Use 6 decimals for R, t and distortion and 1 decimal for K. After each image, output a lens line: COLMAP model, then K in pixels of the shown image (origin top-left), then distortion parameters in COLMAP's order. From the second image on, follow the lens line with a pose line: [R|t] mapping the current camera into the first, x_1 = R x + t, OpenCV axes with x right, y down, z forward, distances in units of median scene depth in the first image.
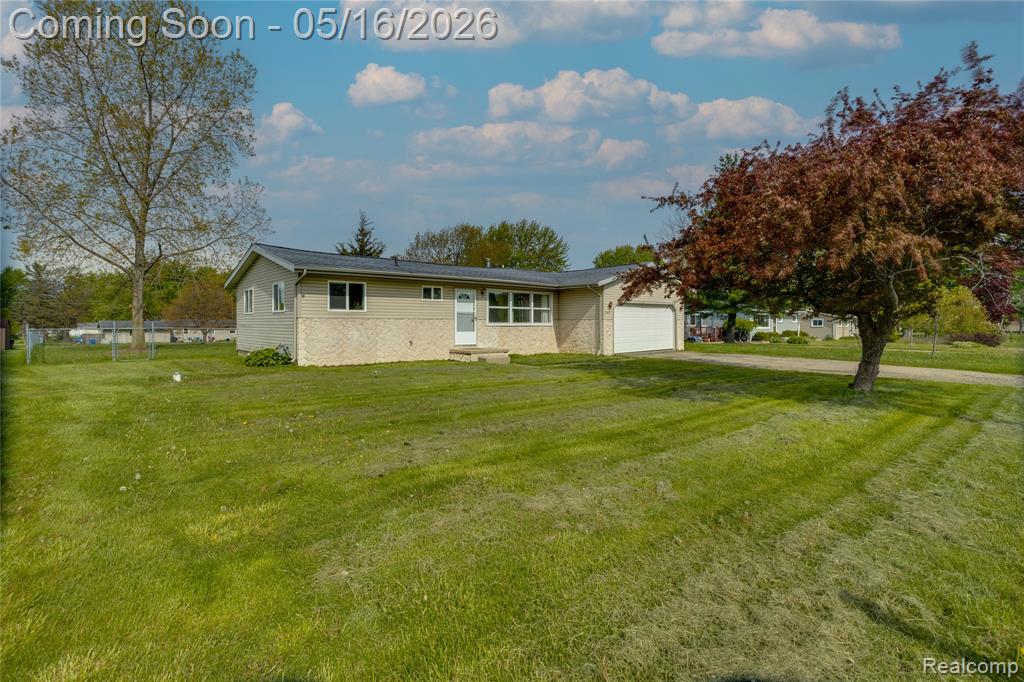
lens RADIAL K [[517.4, 0, 507.3], [0, 517.4, 316.5], [0, 0, 1]] dist [-0.049328, 0.028426]
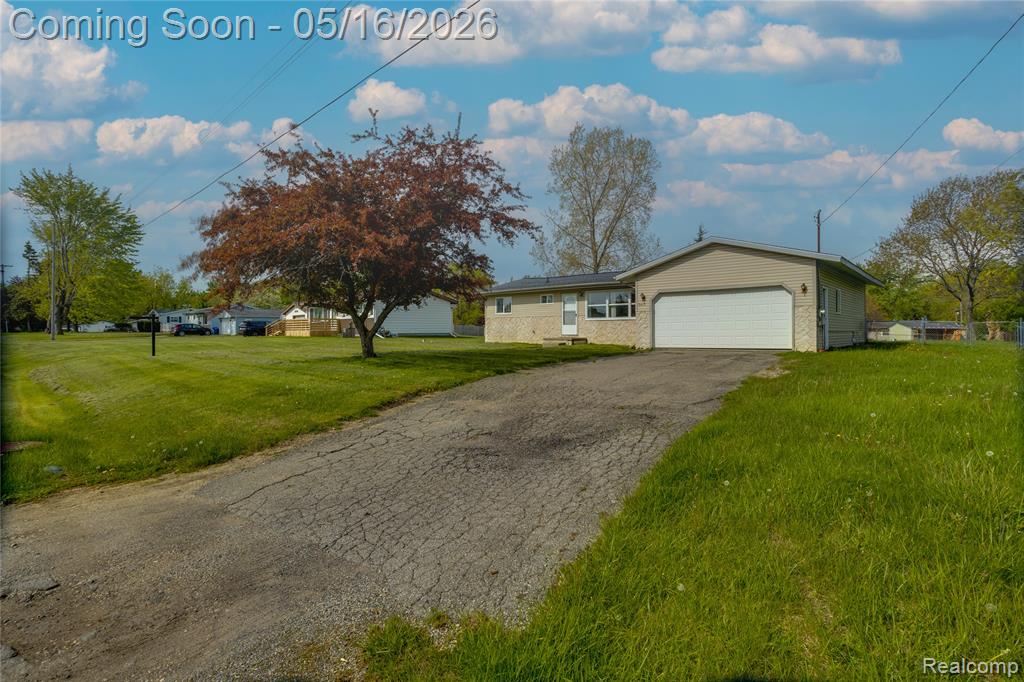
lens RADIAL K [[505.4, 0, 506.1], [0, 505.4, 320.9], [0, 0, 1]] dist [-0.040889, 0.021363]
pose [[0.086960, -0.019456, -0.996022, 1.111690], [0.017415, 0.999686, -0.018008, 0.035849], [0.996060, -0.015779, 0.087271, 0.650923]]
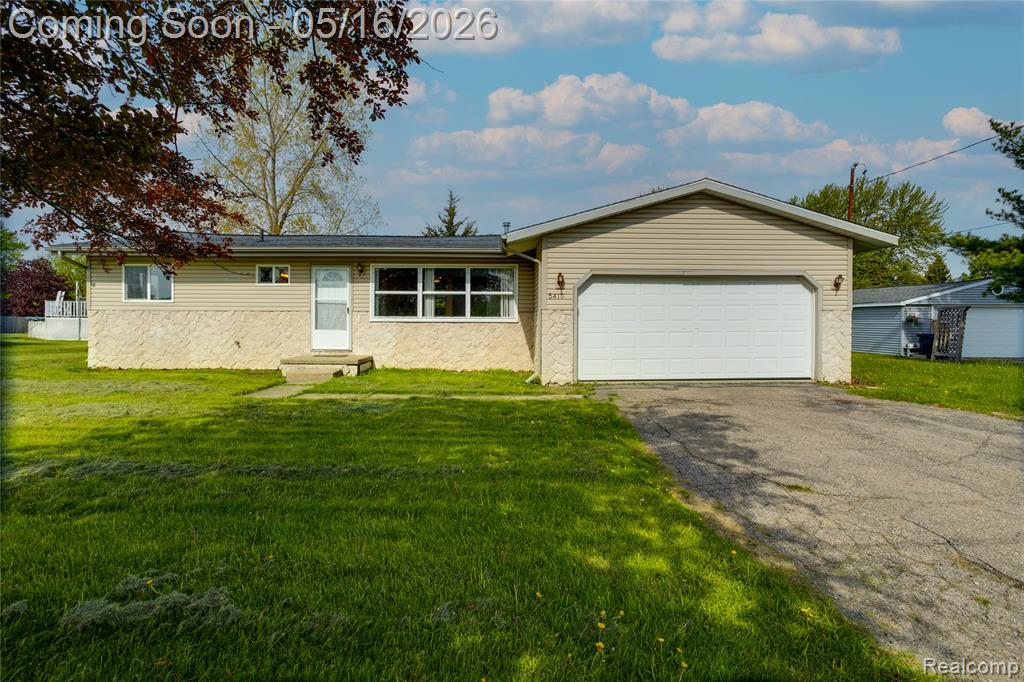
lens RADIAL K [[505.4, 0, 506.1], [0, 505.4, 320.9], [0, 0, 1]] dist [-0.040889, 0.021363]
pose [[0.755651, 0.003824, -0.654964, 0.469677], [0.005706, 0.999907, 0.012421, 0.009851], [0.654950, -0.013123, 0.755558, 0.594845]]
